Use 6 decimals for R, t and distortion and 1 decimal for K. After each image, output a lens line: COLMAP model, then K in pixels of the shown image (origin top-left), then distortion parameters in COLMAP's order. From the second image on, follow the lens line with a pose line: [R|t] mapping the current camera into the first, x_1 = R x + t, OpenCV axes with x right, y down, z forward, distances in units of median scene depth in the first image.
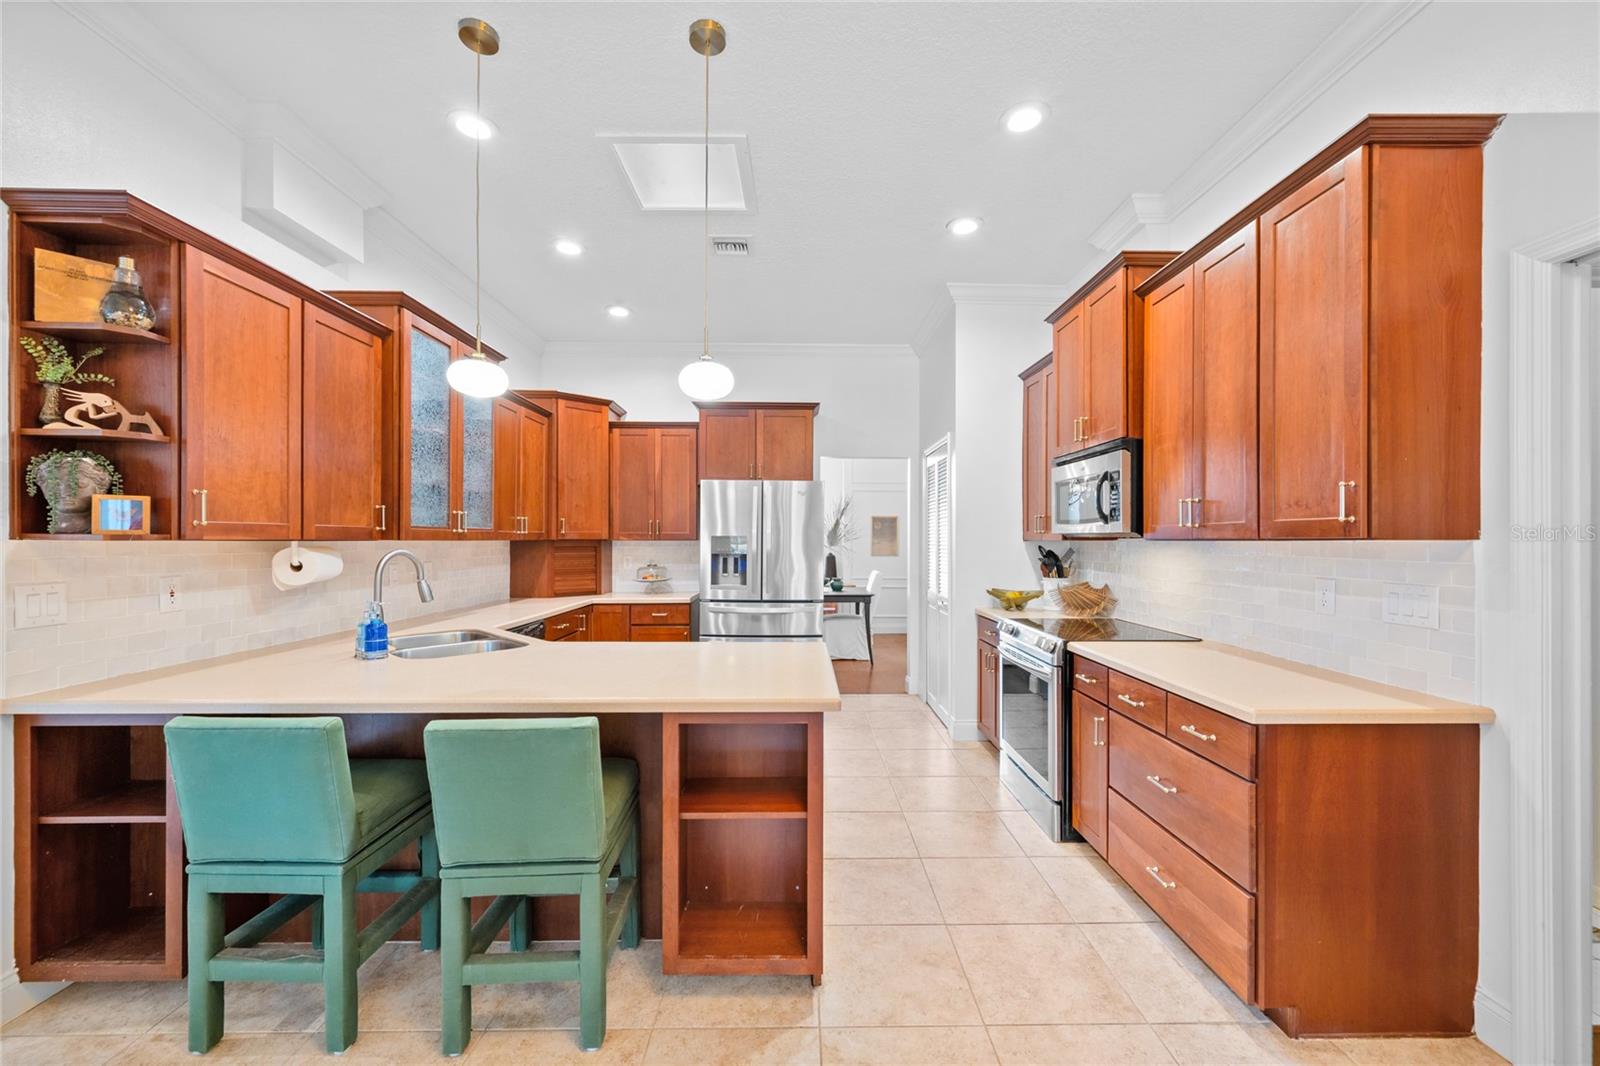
lens RADIAL K [[627.9, 0, 810.7], [0, 627.9, 542.4], [0, 0, 1]] dist [-0.000718, 0.000101]
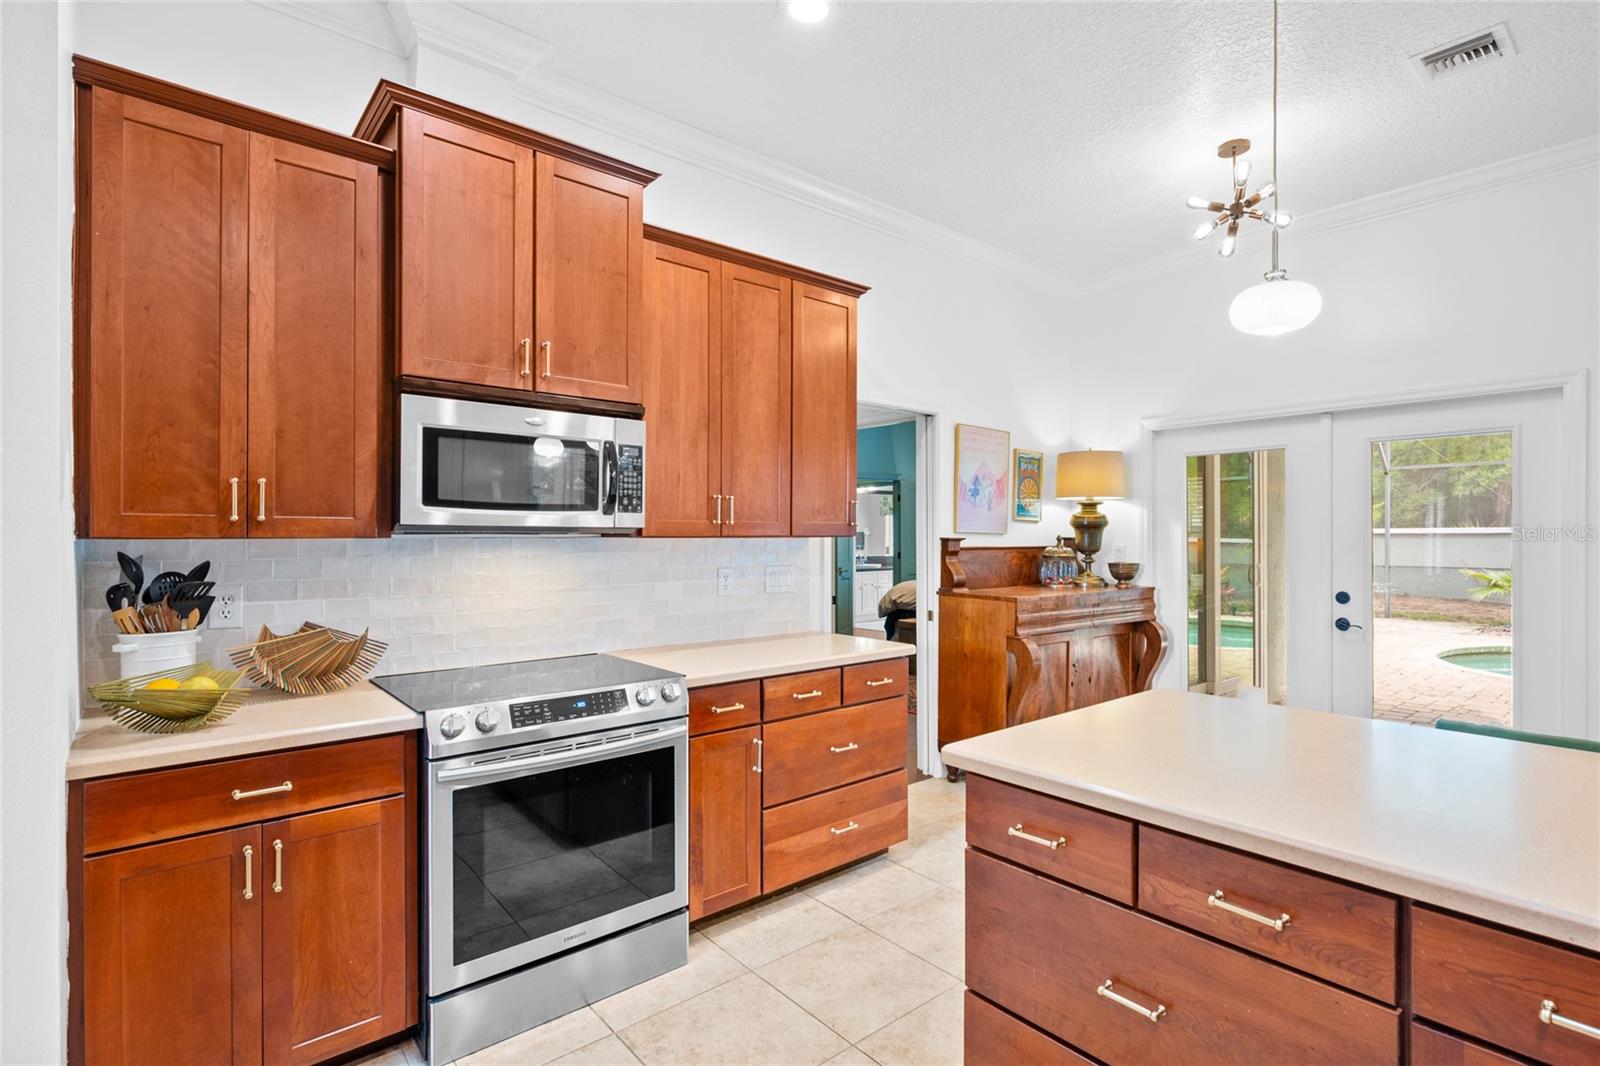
lens RADIAL K [[775.4, 0, 795.9], [0, 775.4, 532.5], [0, 0, 1]] dist [0.001421, 0.000238]
pose [[-0.625594, -0.004001, 0.780139, -0.473300], [-0.003668, 0.999991, 0.002186, -0.016006], [-0.780140, -0.001494, -0.625603, 1.847648]]
